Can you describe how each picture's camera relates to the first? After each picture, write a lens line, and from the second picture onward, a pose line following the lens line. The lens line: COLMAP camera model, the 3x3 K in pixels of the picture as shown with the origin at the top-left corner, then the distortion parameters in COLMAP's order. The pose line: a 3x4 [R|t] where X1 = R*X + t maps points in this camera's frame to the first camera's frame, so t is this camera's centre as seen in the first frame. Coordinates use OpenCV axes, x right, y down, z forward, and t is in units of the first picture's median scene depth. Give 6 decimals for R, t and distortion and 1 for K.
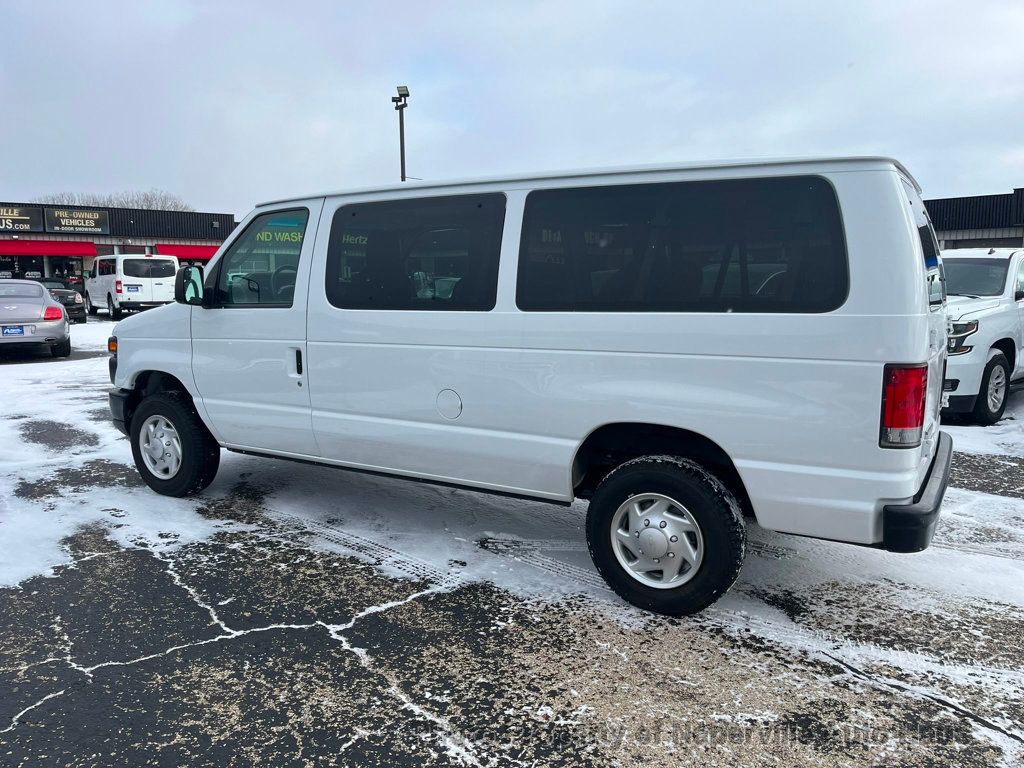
lens RADIAL K [[771.8, 0, 521.3], [0, 771.8, 384.5], [0, 0, 1]] dist [0.059501, -0.086964]
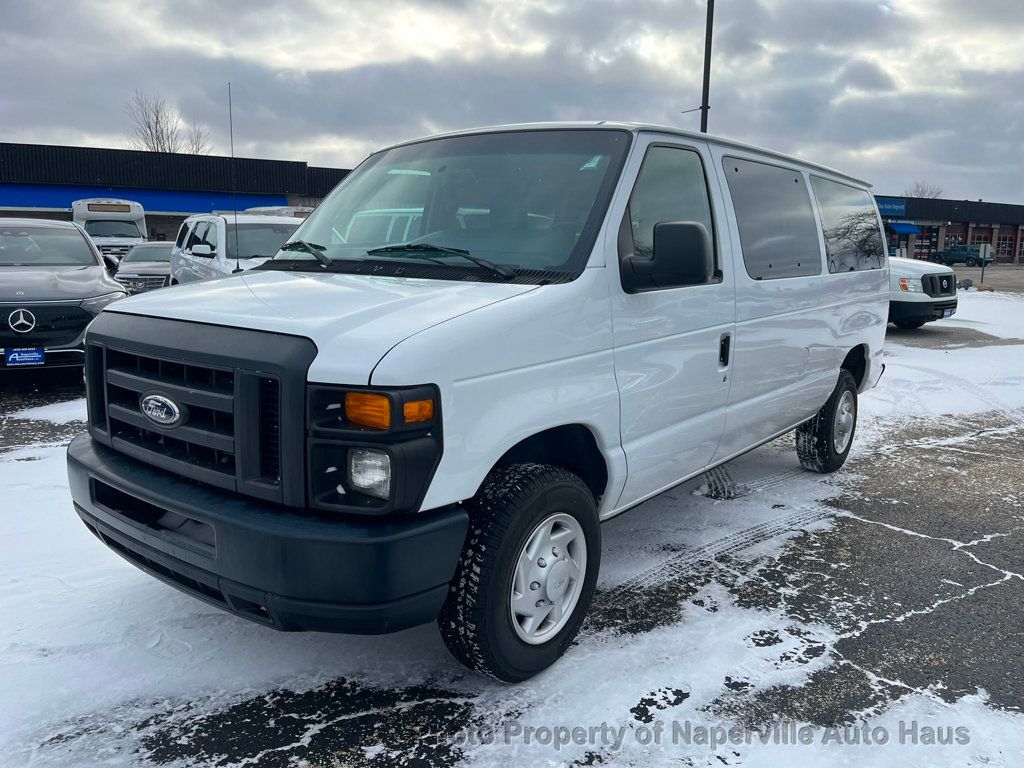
lens RADIAL K [[771.8, 0, 521.3], [0, 771.8, 384.5], [0, 0, 1]] dist [0.059501, -0.086964]
pose [[0.143768, -0.179141, 0.973262, -1.125181], [0.116739, 0.979682, 0.163079, -0.153385], [-0.982702, 0.090172, 0.161760, 1.117234]]
